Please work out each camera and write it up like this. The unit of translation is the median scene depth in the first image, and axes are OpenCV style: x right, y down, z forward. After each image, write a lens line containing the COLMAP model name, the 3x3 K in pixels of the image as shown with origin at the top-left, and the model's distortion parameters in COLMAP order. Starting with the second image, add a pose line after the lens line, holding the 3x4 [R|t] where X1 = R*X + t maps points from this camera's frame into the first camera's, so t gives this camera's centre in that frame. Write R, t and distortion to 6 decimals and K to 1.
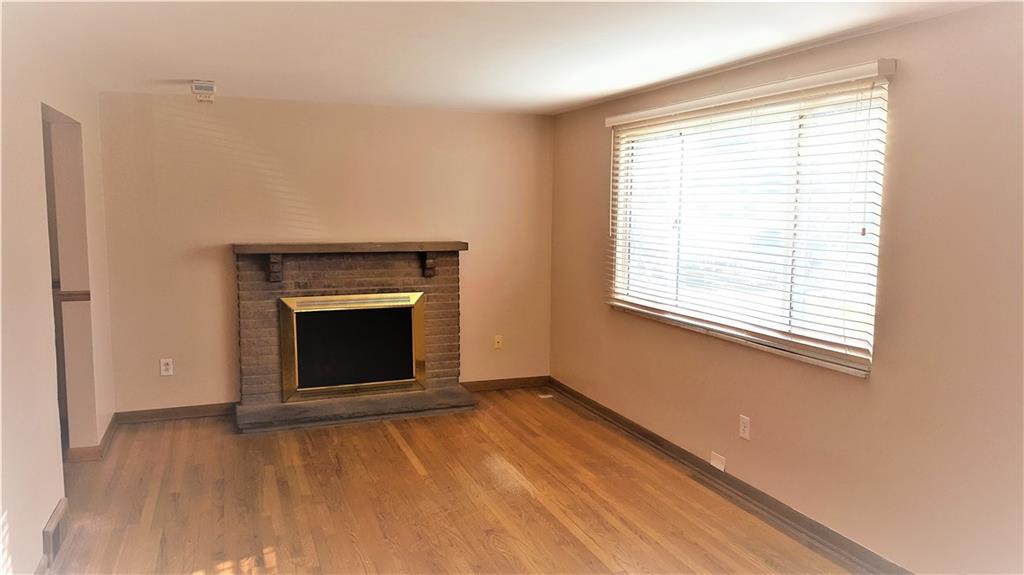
lens RADIAL K [[767.1, 0, 510.0], [0, 767.1, 282.5], [0, 0, 1]] dist [0.144532, -0.016391]
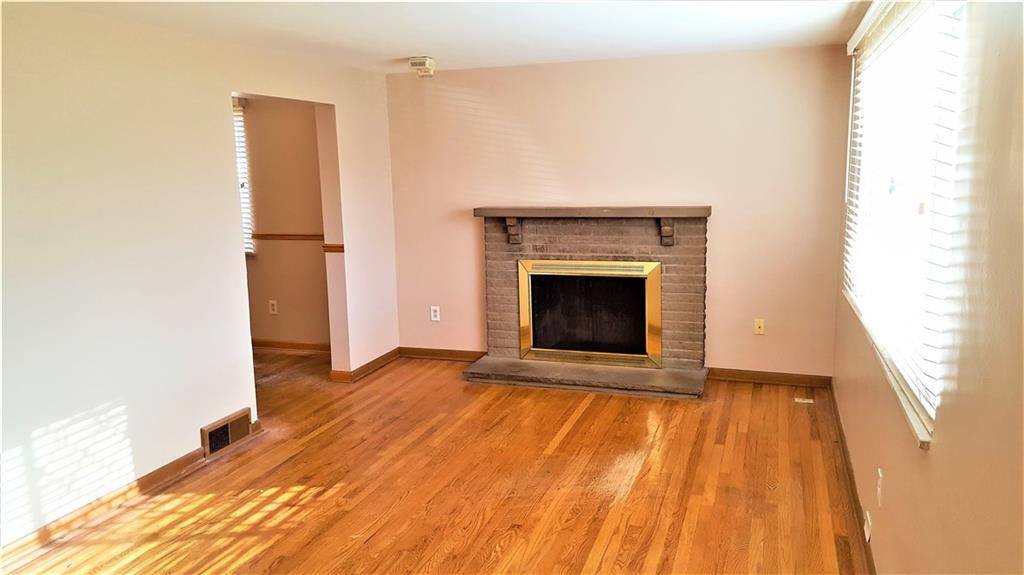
lens RADIAL K [[767.1, 0, 510.4], [0, 767.1, 291.1], [0, 0, 1]] dist [0.144532, -0.016391]
pose [[0.775920, 0.085110, -0.625063, 0.342754], [-0.043123, 0.995695, 0.082045, -0.022098], [0.629355, -0.036706, 0.776250, 0.191861]]
